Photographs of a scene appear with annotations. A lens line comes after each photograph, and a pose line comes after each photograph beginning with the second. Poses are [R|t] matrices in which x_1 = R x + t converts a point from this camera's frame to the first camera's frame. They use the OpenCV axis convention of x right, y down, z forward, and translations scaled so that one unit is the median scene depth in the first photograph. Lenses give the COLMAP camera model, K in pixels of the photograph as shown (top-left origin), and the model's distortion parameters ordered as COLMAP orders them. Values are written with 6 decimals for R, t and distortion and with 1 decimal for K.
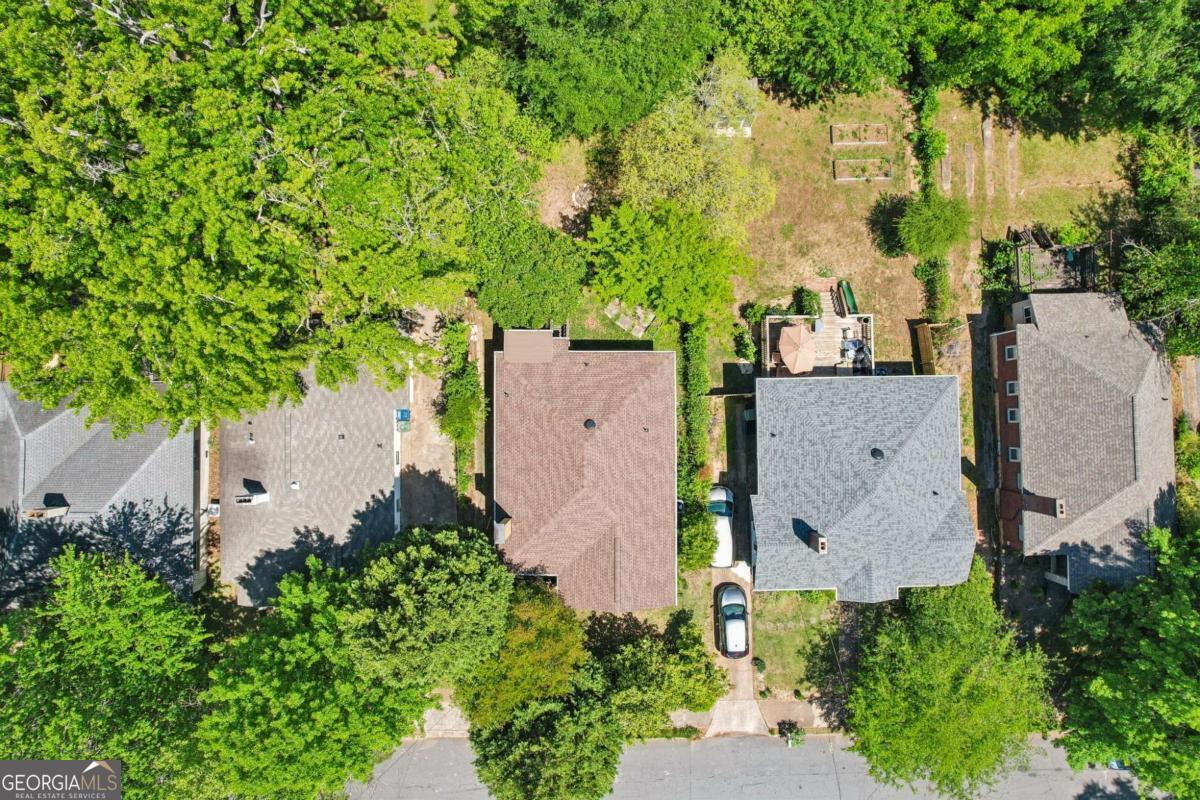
lens RADIAL K [[762.1, 0, 600.0], [0, 762.1, 400.0], [0, 0, 1]] dist [-0.094736, 0.079856]
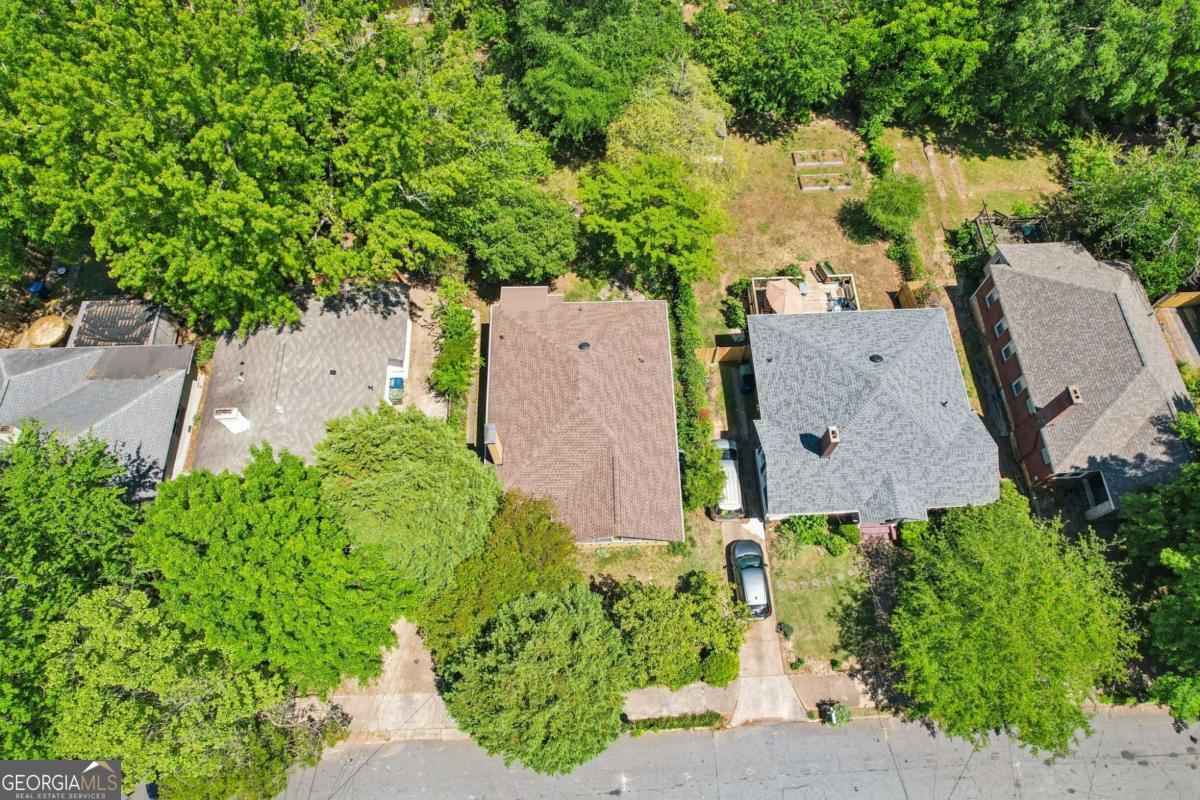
lens RADIAL K [[762.1, 0, 600.0], [0, 762.1, 400.0], [0, 0, 1]] dist [-0.094736, 0.079856]
pose [[0.999731, -0.022304, 0.006344, -0.000395], [0.022985, 0.916988, -0.398252, 0.448622], [0.003066, 0.398291, 0.917254, 0.103505]]
